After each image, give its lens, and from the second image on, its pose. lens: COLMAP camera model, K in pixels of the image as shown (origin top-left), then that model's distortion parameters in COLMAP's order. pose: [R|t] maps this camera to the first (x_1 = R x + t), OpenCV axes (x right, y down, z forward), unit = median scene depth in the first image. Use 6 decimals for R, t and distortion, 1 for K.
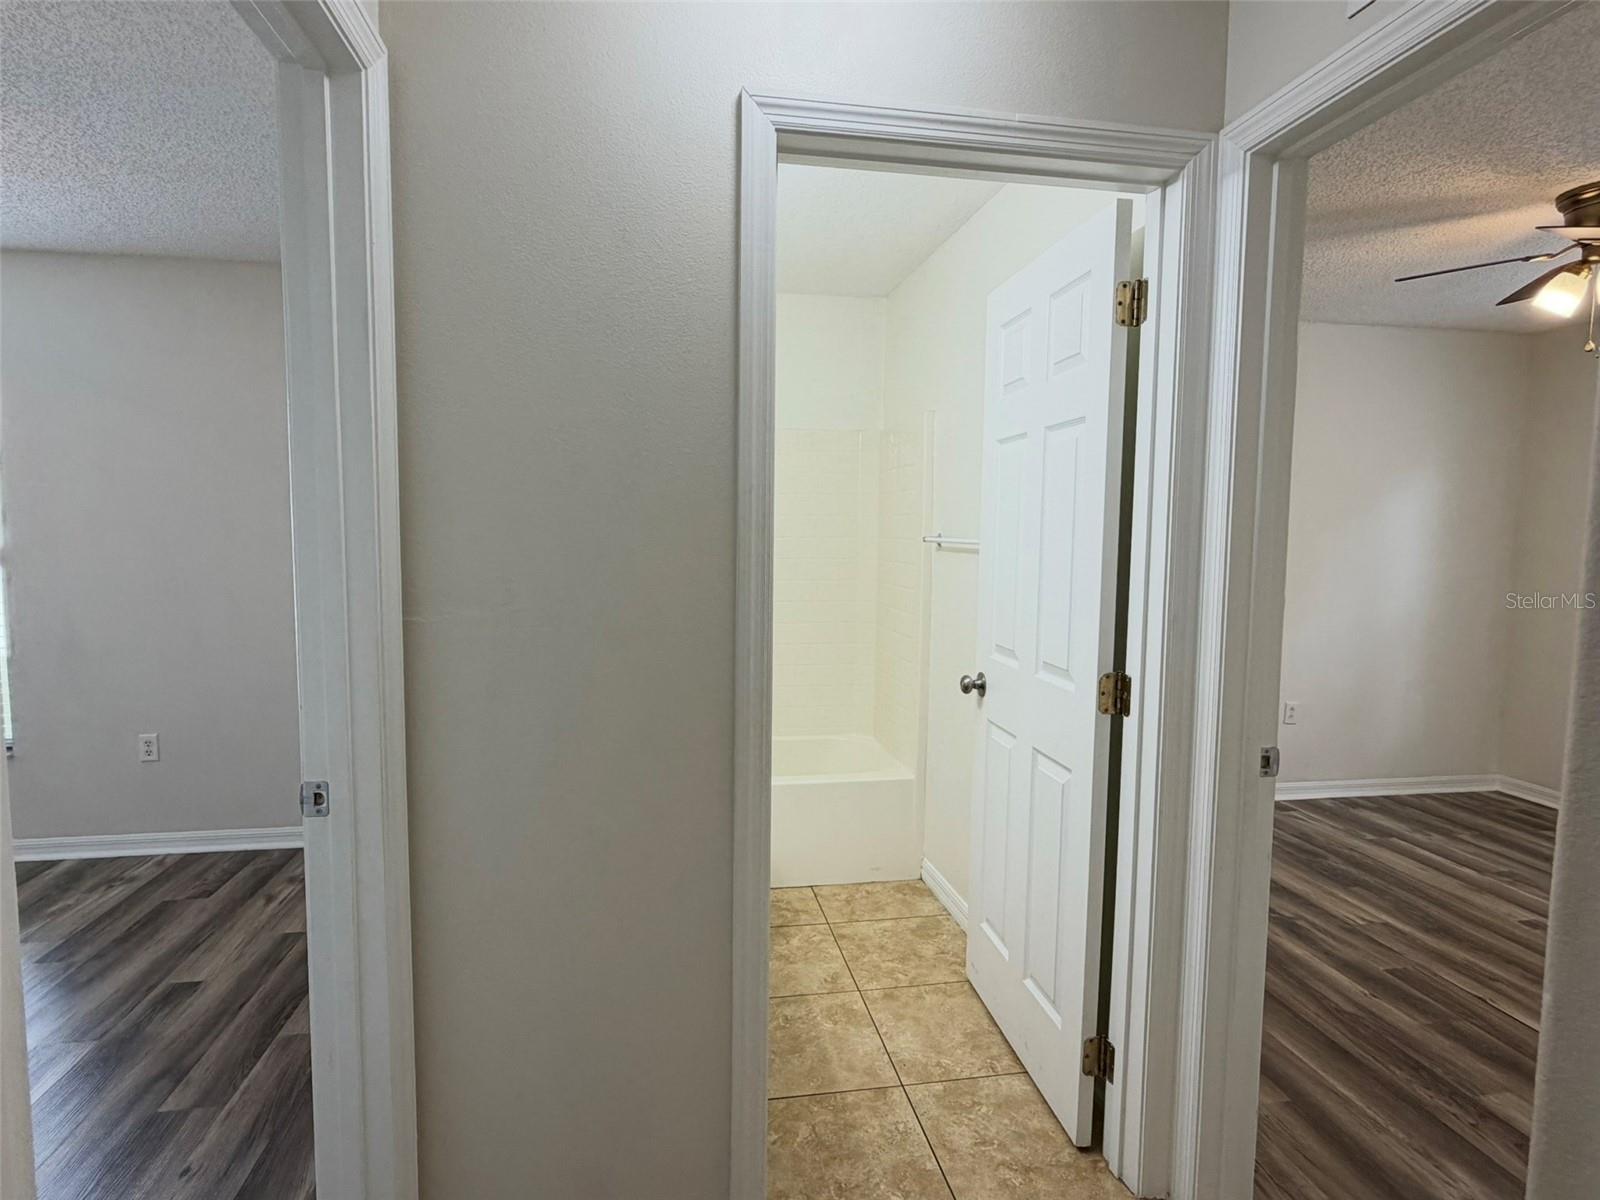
lens RADIAL K [[877.7, 0, 799.6], [0, 877.7, 599.9], [0, 0, 1]] dist [0.002994, -0.000853]
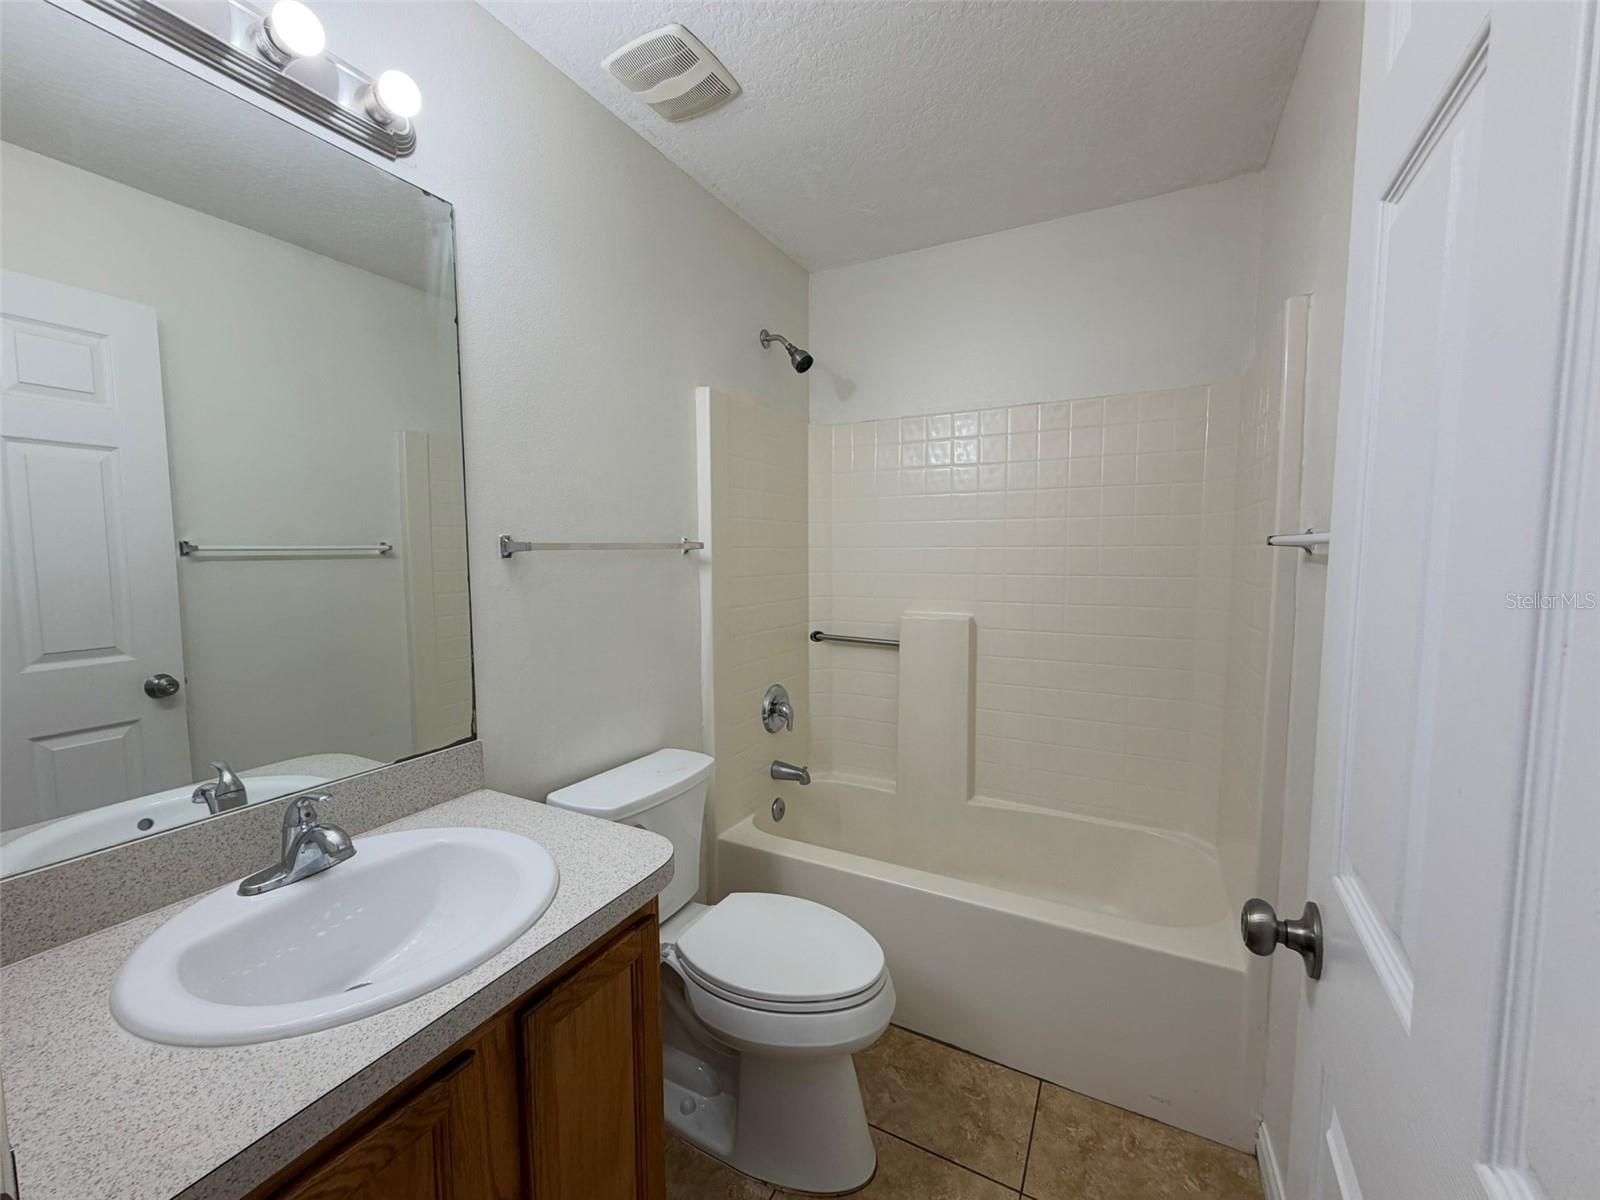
lens RADIAL K [[639.8, 0, 803.5], [0, 639.8, 602.1], [0, 0, 1]] dist [-0.001923, -0.000101]
pose [[0.792489, 0.036277, -0.608806, 0.153945], [-0.040908, 0.999143, 0.006285, -0.022888], [0.608512, 0.019924, 0.793294, 0.532543]]
